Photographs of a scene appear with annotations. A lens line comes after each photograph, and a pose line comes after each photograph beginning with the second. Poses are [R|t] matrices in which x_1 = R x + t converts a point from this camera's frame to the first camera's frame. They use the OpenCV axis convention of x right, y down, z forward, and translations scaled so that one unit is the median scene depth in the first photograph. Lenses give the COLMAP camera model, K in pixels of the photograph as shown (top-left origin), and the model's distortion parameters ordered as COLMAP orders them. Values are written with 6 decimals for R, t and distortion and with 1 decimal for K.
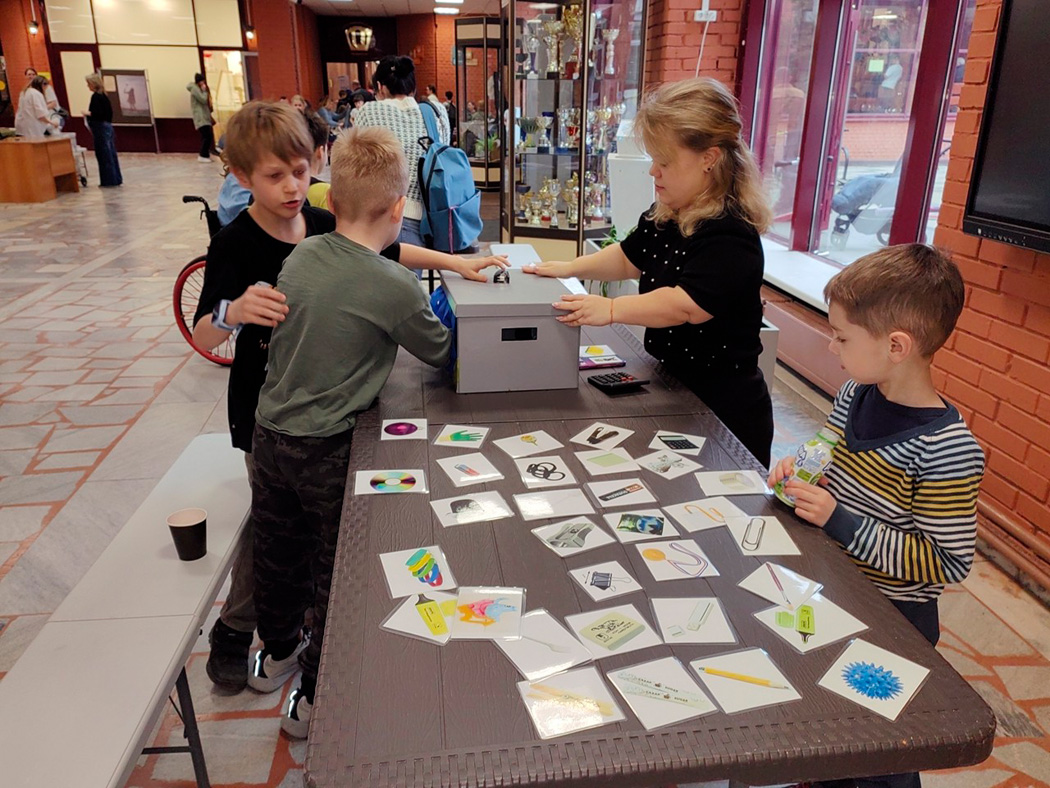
lens RADIAL K [[821.5, 0, 526.9], [0, 821.5, 400.5], [0, 0, 1]] dist [0.037619, -0.015771]
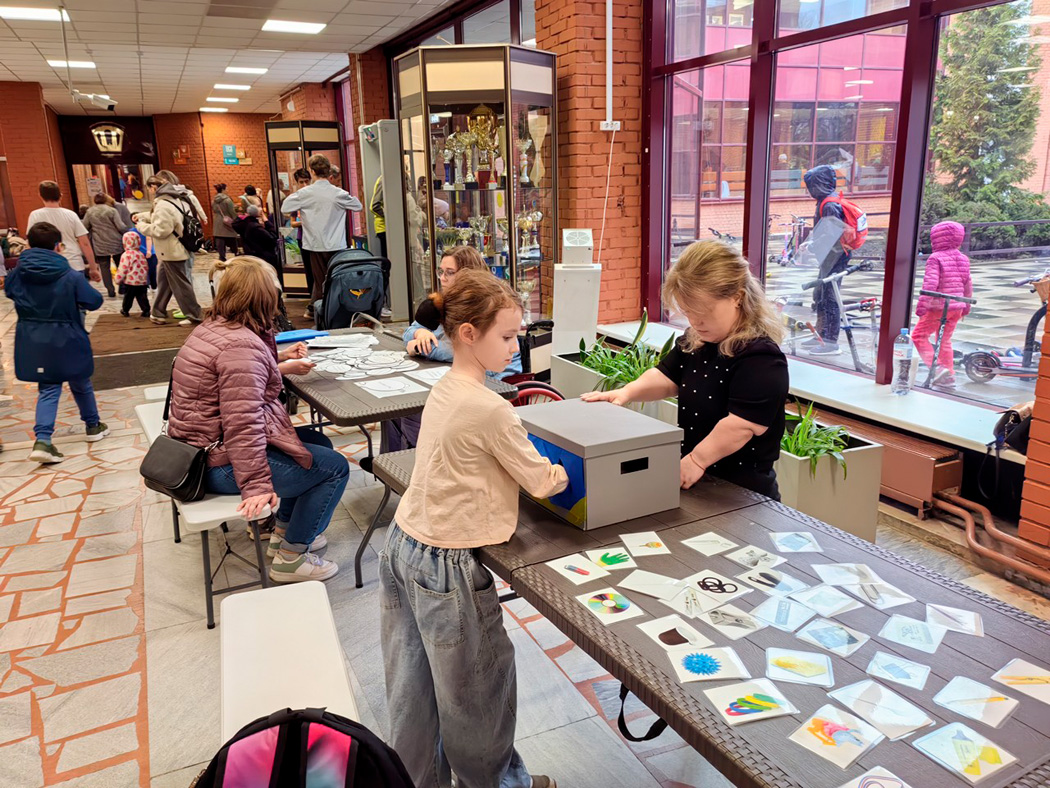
lens RADIAL K [[821.5, 0, 526.9], [0, 821.5, 400.5], [0, 0, 1]] dist [0.037619, -0.015771]
pose [[0.953404, -0.108265, 0.281602, -0.203354], [0.134670, 0.987963, -0.076110, -0.066742], [-0.269973, 0.110486, 0.956508, 0.094993]]
